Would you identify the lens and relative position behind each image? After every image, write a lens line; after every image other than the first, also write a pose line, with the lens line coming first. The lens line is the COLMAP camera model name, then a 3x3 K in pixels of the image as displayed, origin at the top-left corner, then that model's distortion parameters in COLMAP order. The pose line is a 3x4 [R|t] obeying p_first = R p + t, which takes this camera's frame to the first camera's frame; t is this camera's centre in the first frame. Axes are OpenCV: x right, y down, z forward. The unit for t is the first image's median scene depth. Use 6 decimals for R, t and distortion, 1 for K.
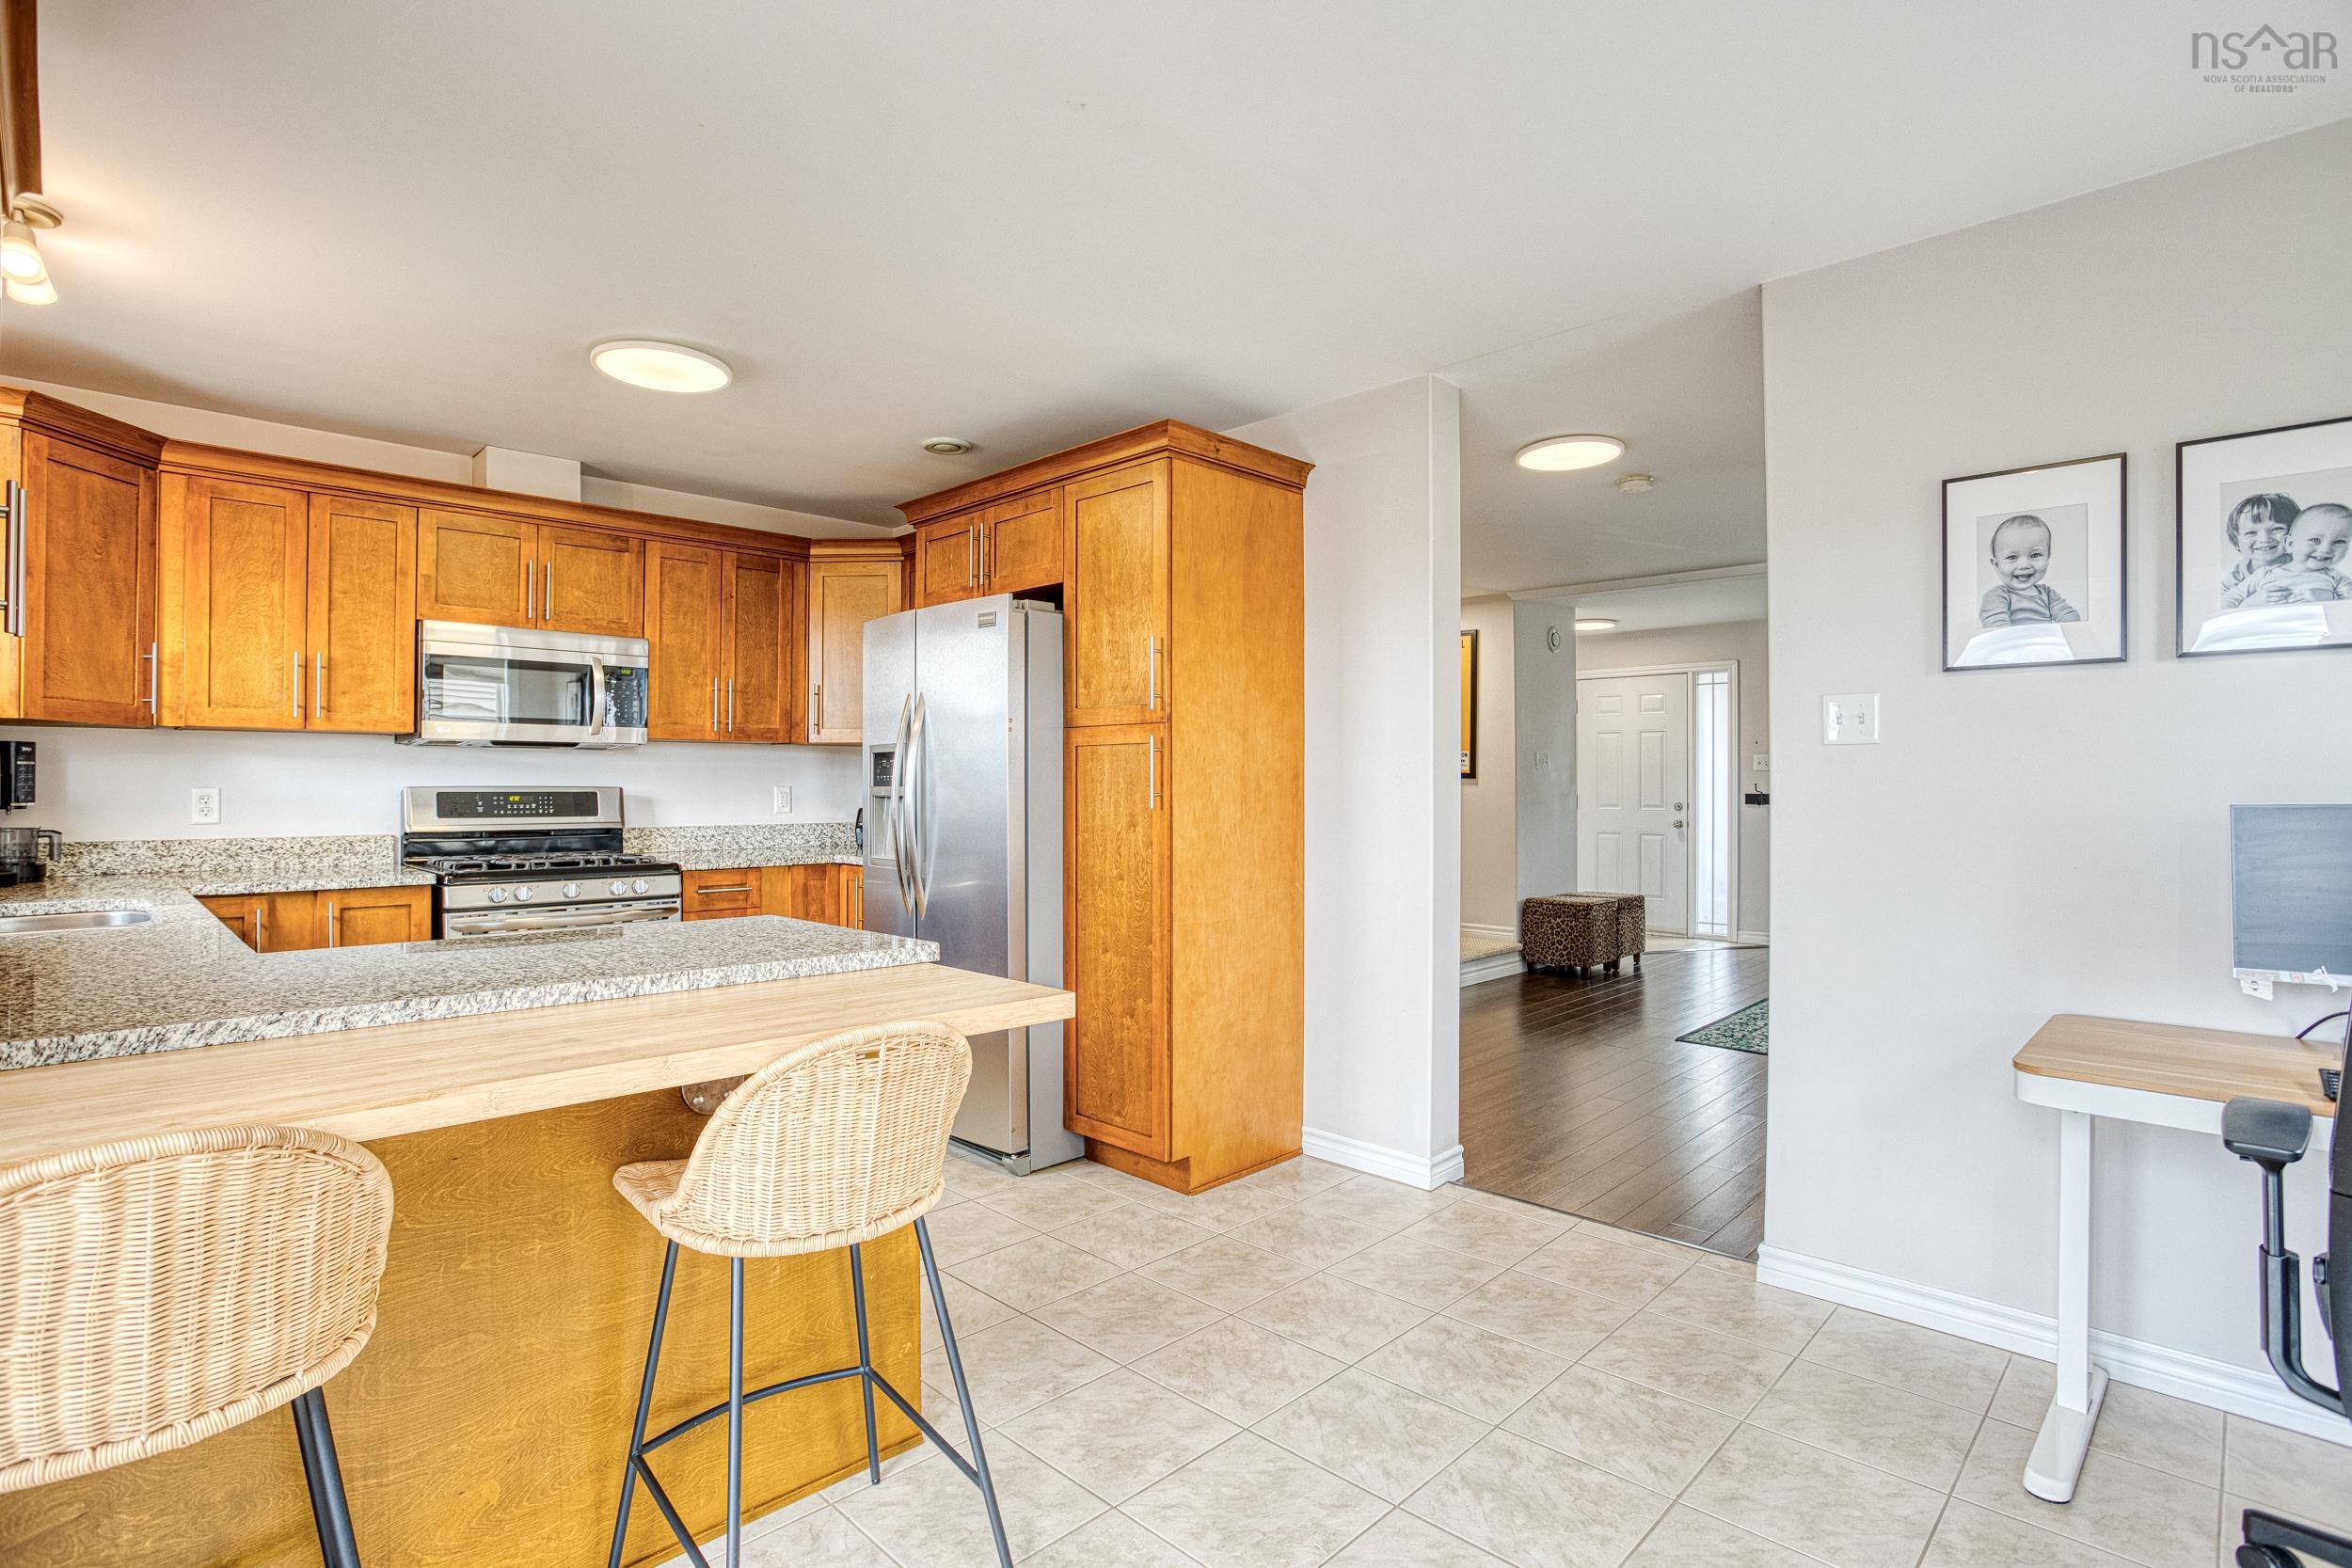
lens RADIAL K [[1151.2, 0, 1167.6], [0, 1151.2, 776.2], [0, 0, 1]] dist [-0.073988, 0.031606]
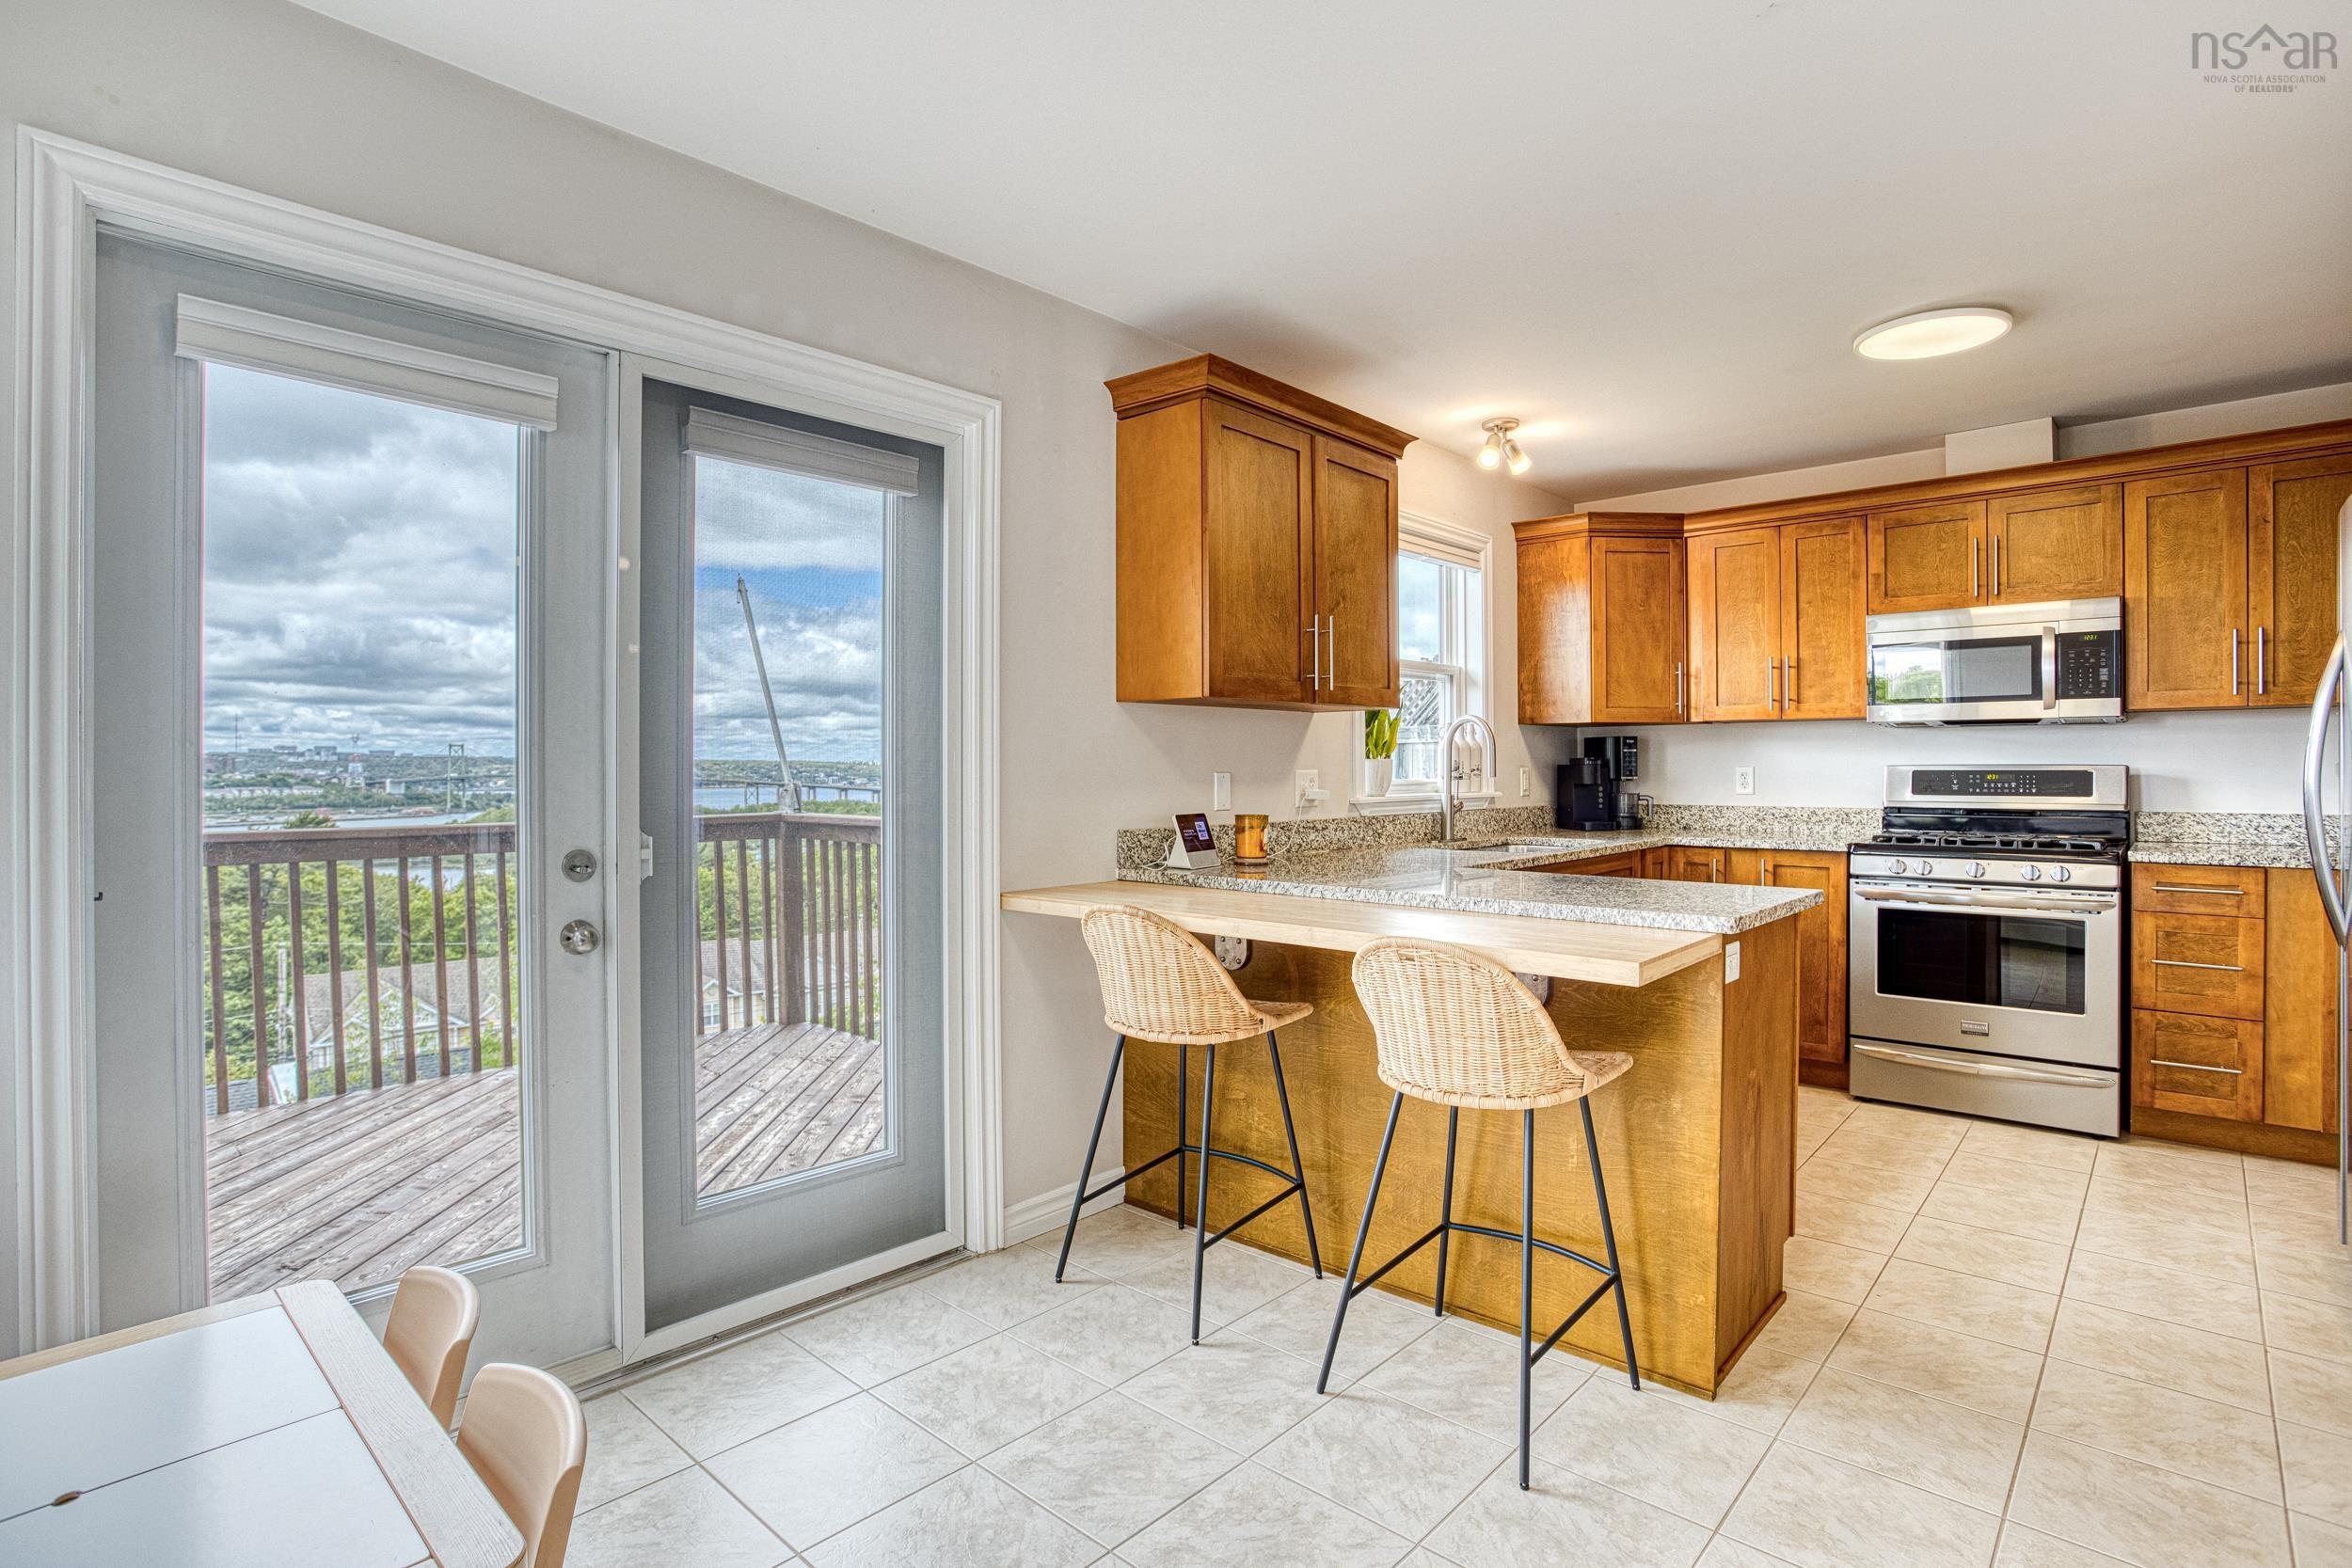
lens RADIAL K [[1152.8, 0, 1168.7], [0, 1152.8, 771.9], [0, 0, 1]] dist [-0.069302, 0.031023]
pose [[0.039004, 0.001895, -0.999237, 0.470197], [0.010555, 0.999942, 0.002308, 0.006667], [0.999183, -0.010637, 0.038982, 0.284863]]
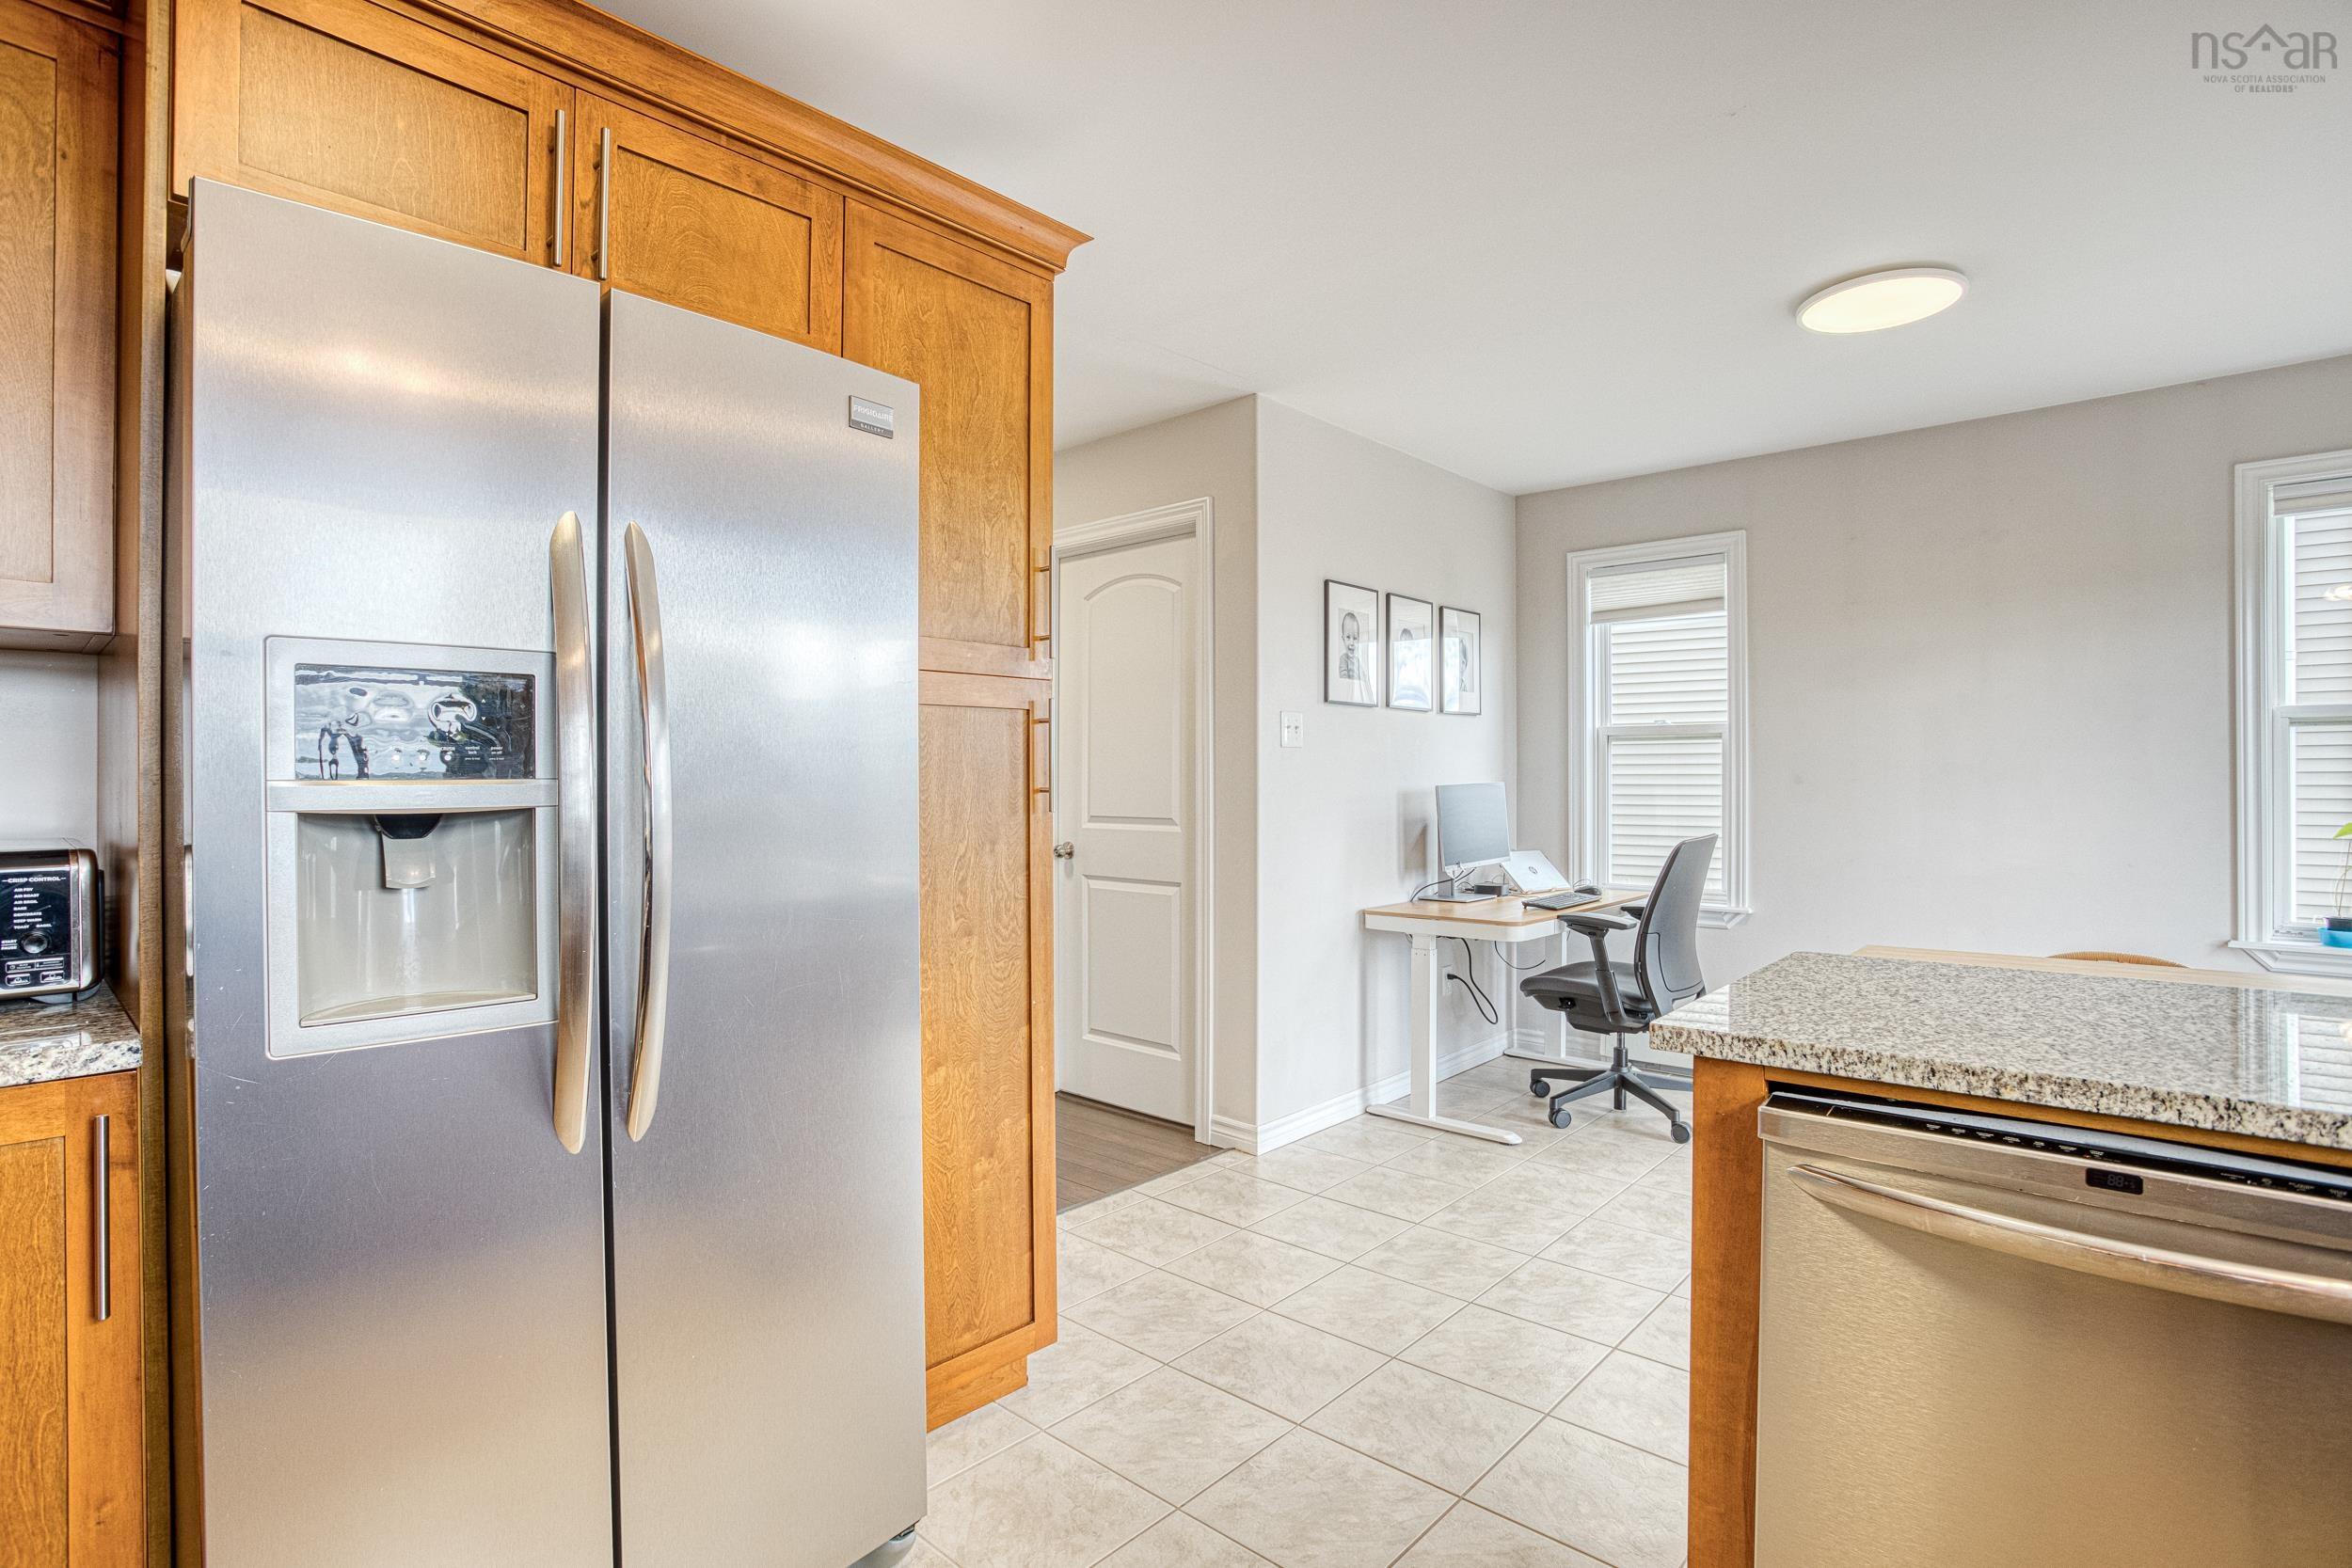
lens RADIAL K [[1151.2, 0, 1167.6], [0, 1151.2, 776.2], [0, 0, 1]] dist [-0.073988, 0.031606]
pose [[-0.044188, 0.001449, 0.999022, -0.634795], [-0.003975, 0.999991, -0.001626, 0.008470], [-0.999015, -0.004043, -0.044182, 0.923032]]
